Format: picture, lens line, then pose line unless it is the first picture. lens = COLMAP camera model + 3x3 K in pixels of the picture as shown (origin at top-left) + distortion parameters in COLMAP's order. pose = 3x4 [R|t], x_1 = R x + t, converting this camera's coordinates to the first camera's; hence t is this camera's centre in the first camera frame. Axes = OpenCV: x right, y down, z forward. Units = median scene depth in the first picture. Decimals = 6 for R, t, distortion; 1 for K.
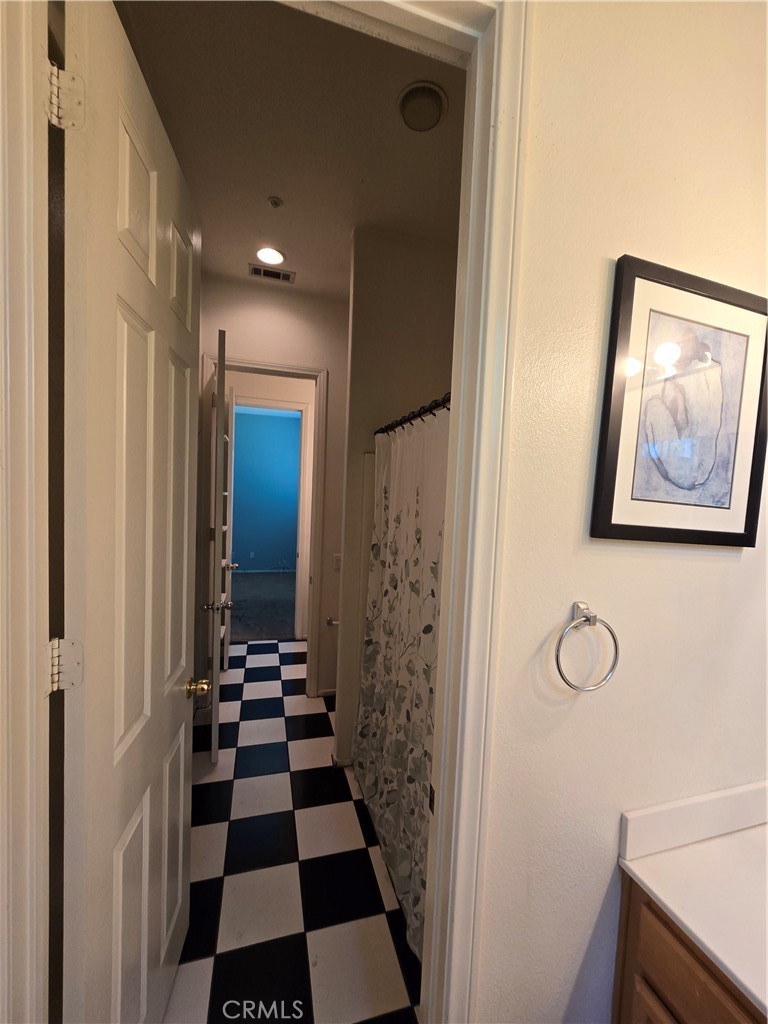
lens RADIAL K [[417.7, 0, 386.4], [0, 417.7, 518.9], [0, 0, 1]] dist [-0.000820, 0.000168]
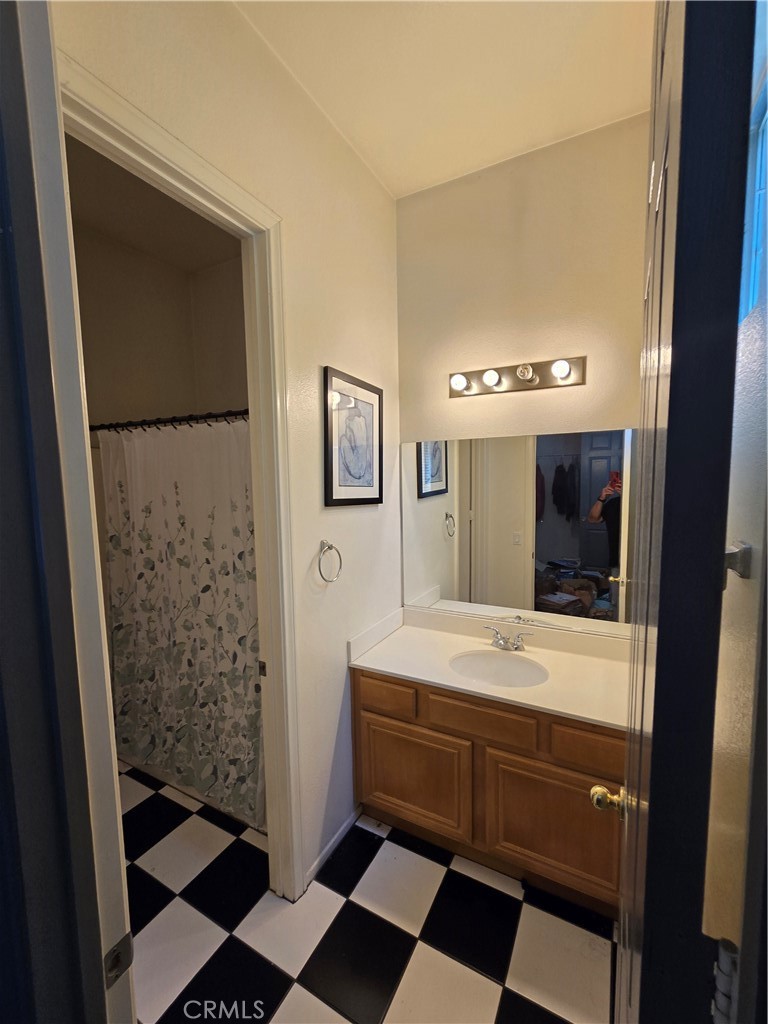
lens RADIAL K [[417.7, 0, 386.4], [0, 417.7, 518.9], [0, 0, 1]] dist [-0.000820, 0.000168]
pose [[0.709493, -0.122926, 0.693908, -0.378743], [0.081430, 0.992374, 0.092540, -0.032446], [-0.699992, -0.009152, 0.714092, -0.341503]]
